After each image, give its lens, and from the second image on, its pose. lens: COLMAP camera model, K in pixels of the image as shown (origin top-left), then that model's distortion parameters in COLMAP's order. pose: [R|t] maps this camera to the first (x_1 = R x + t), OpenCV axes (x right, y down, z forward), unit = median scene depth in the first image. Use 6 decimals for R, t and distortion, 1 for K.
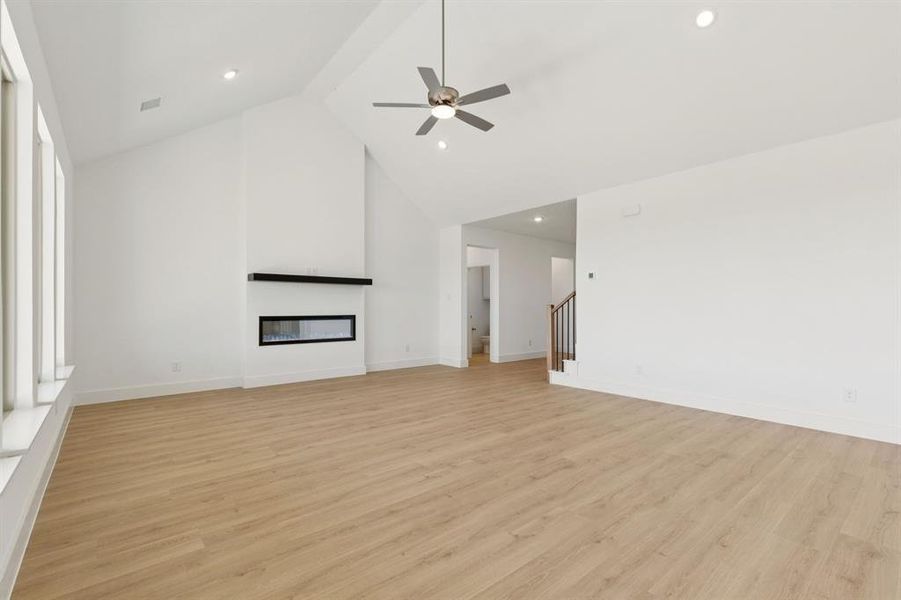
lens RADIAL K [[411.2, 0, 452.2], [0, 411.2, 308.4], [0, 0, 1]] dist [0.009042, -0.001058]
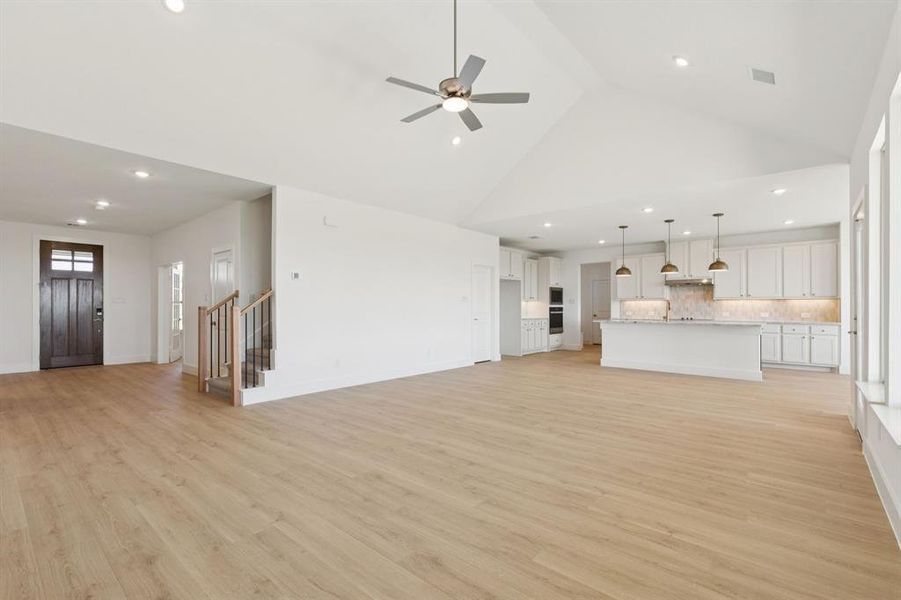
lens RADIAL K [[411.2, 0, 450.6], [0, 411.2, 304.0], [0, 0, 1]] dist [0.009042, -0.001058]
pose [[-0.159773, 0.006361, 0.987133, -0.911297], [0.003228, 0.999977, -0.005921, -0.009769], [-0.987149, 0.002240, -0.159789, 1.102771]]
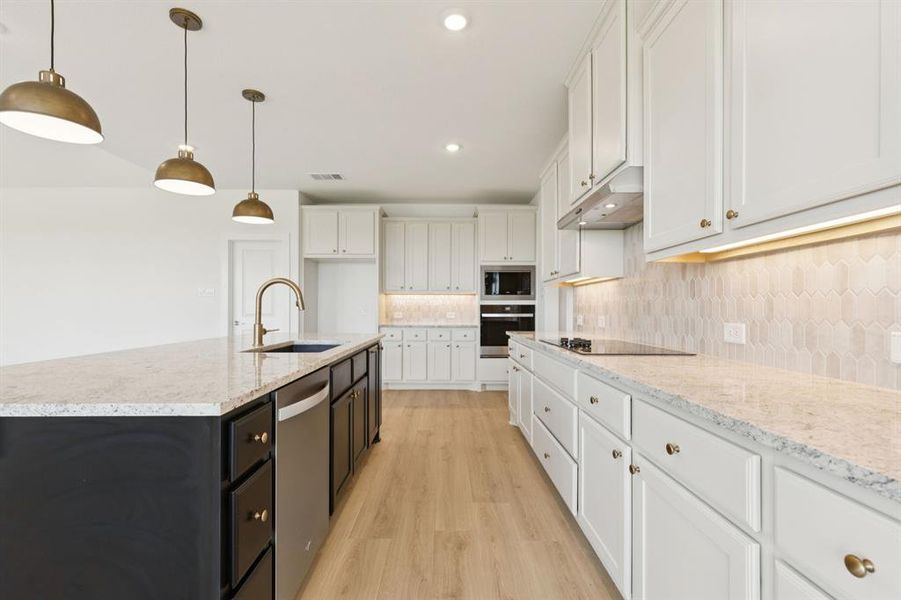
lens RADIAL K [[405.6, 0, 449.9], [0, 405.6, 308.3], [0, 0, 1]] dist [0.006204, -0.001431]
pose [[0.634579, -0.002461, 0.772854, 0.523508], [0.006140, 0.999979, -0.001857, 0.010640], [-0.772834, 0.005924, 0.634581, -0.751295]]
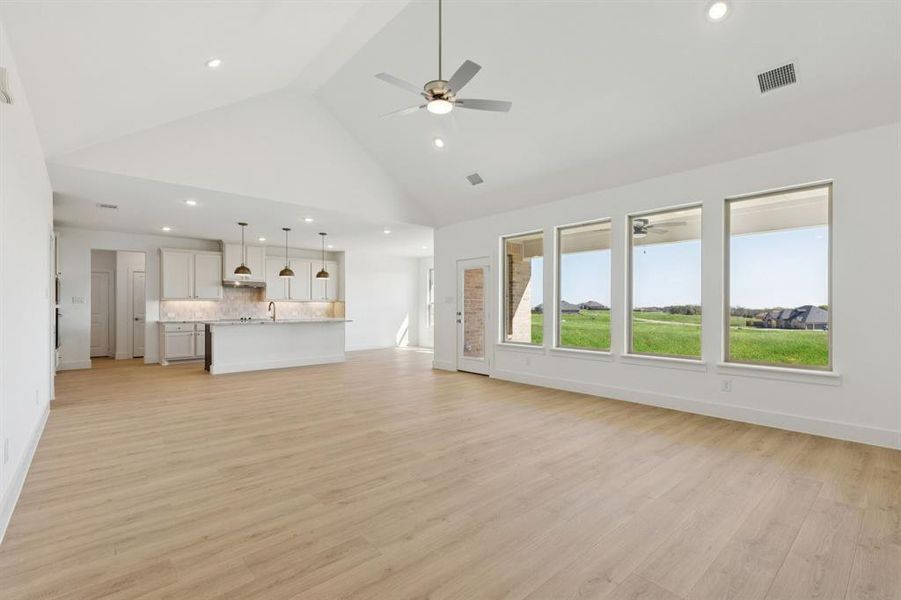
lens RADIAL K [[405.6, 0, 450.5], [0, 405.6, 304.4], [0, 0, 1]] dist [0.006204, -0.001431]
pose [[-0.999591, -0.001215, -0.028574, -0.017237], [-0.001120, 0.999994, -0.003358, -0.014586], [0.028578, -0.003324, -0.999586, 1.844309]]
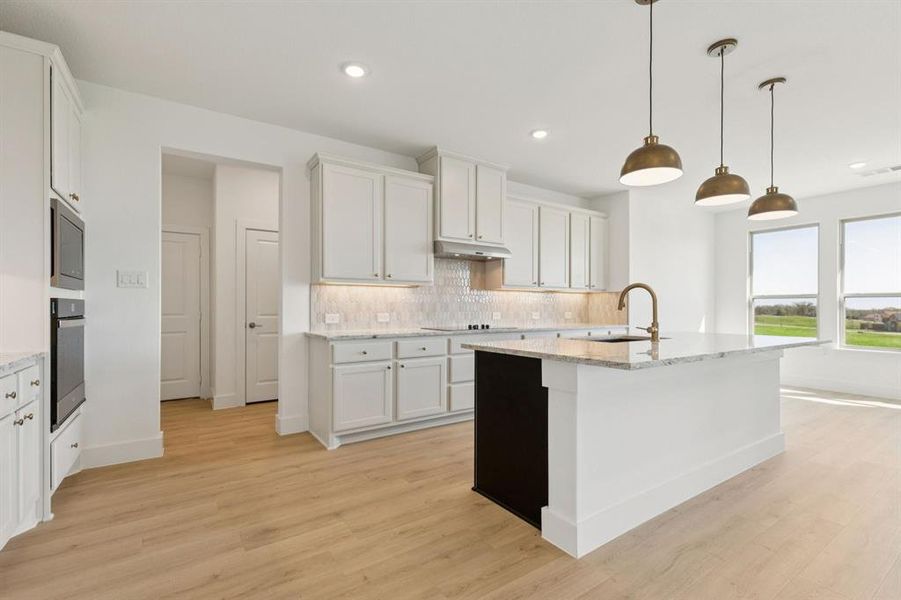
lens RADIAL K [[405.6, 0, 448.7], [0, 405.6, 304.8], [0, 0, 1]] dist [0.006204, -0.001431]
pose [[-0.994167, -0.004319, 0.107767, 1.055871], [-0.004278, 0.999991, 0.000605, 0.003557], [-0.107769, 0.000140, -0.994176, 0.518366]]
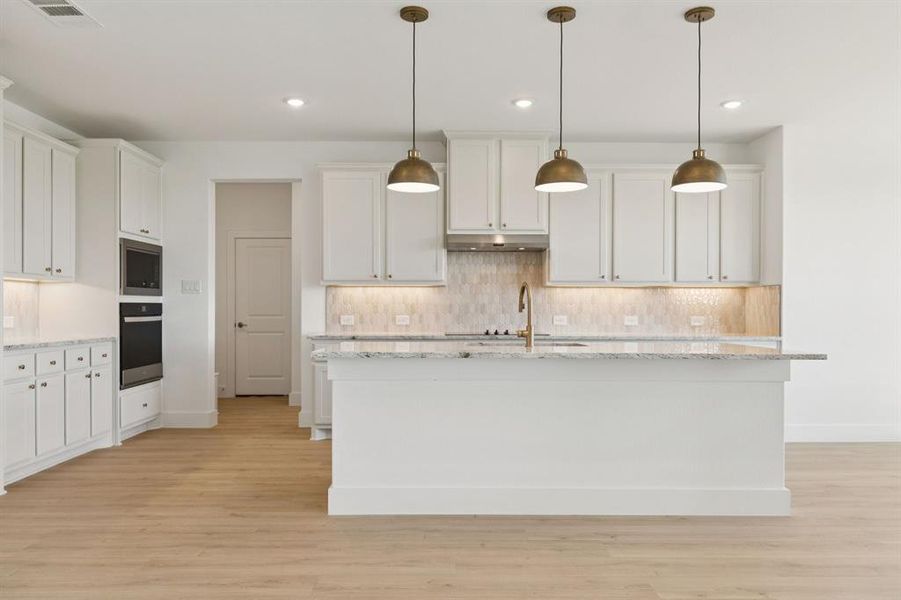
lens RADIAL K [[636.4, 0, 443.4], [0, 636.4, 308.5], [0, 0, 1]] dist [-0.002096, -0.000658]
pose [[-0.768049, -0.004341, 0.640377, 0.298719], [-0.000600, 0.999981, 0.006059, 0.000931], [-0.640391, 0.004270, -0.768037, 0.611059]]
